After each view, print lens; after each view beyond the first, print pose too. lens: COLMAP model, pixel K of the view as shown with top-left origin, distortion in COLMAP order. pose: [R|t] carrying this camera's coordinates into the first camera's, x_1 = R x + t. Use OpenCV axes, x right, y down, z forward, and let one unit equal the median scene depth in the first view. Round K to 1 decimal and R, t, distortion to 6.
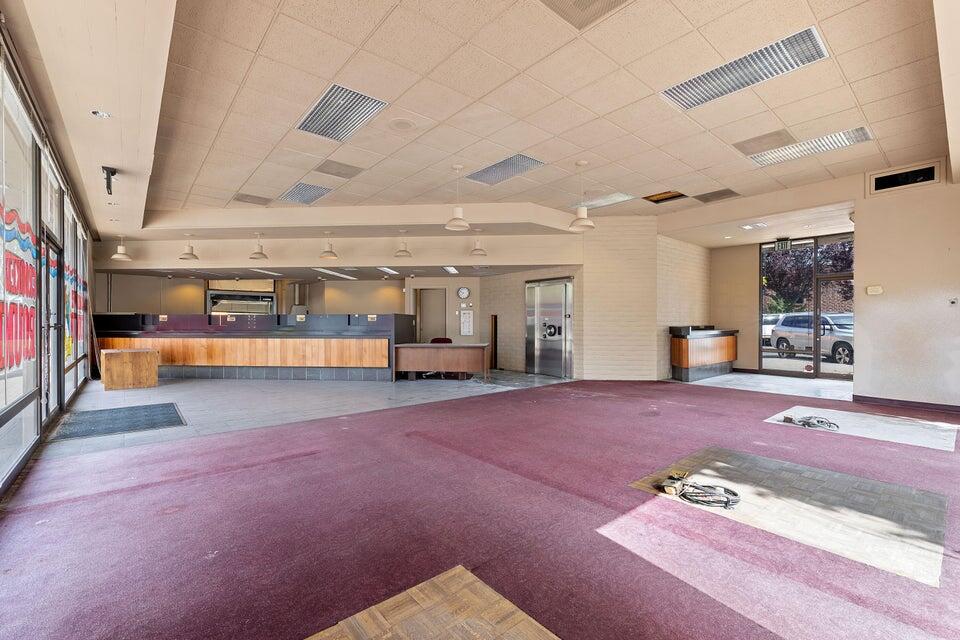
lens RADIAL K [[414.9, 0, 477.9], [0, 414.9, 323.9], [0, 0, 1]] dist [-0.001216, -0.000327]
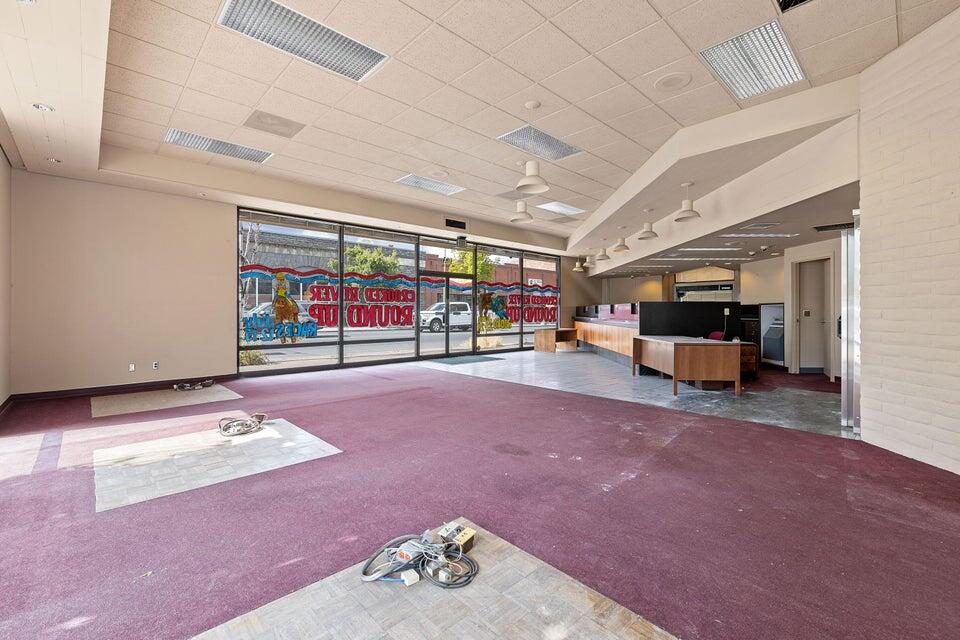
lens RADIAL K [[415.2, 0, 482.6], [0, 415.2, 312.8], [0, 0, 1]] dist [-0.000214, 0.000004]
pose [[0.062404, 0.002970, -0.998047, 0.620791], [-0.002945, 0.999992, 0.002792, -0.002130], [0.998047, 0.002765, 0.062412, 0.528784]]
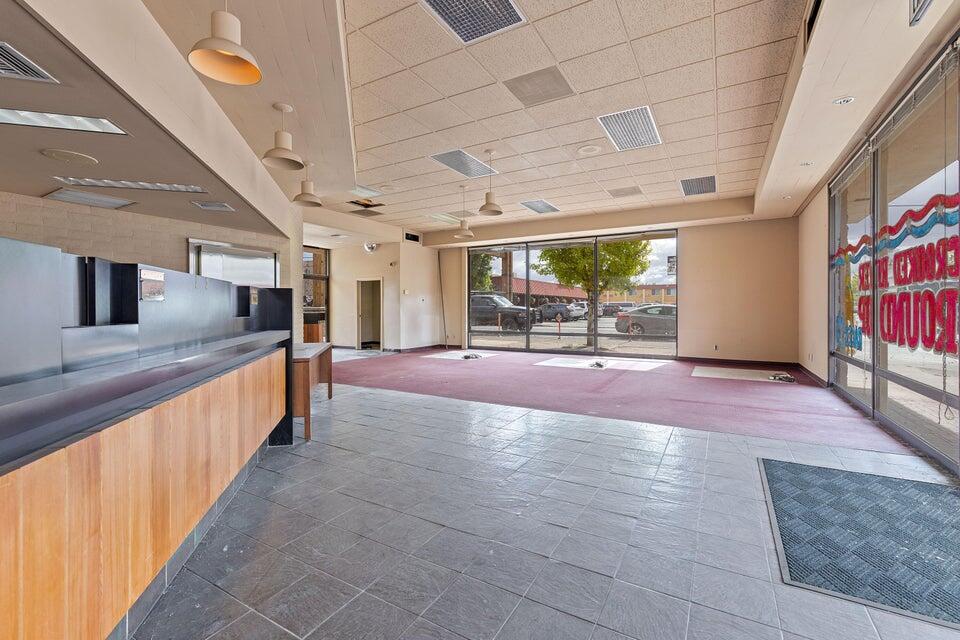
lens RADIAL K [[415.2, 0, 482.6], [0, 415.2, 312.8], [0, 0, 1]] dist [-0.000214, 0.000004]
pose [[-0.342814, -0.003780, 0.939396, -0.622226], [0.006958, 0.999954, 0.006563, -0.002942], [-0.939378, 0.008786, -0.342772, 0.856973]]
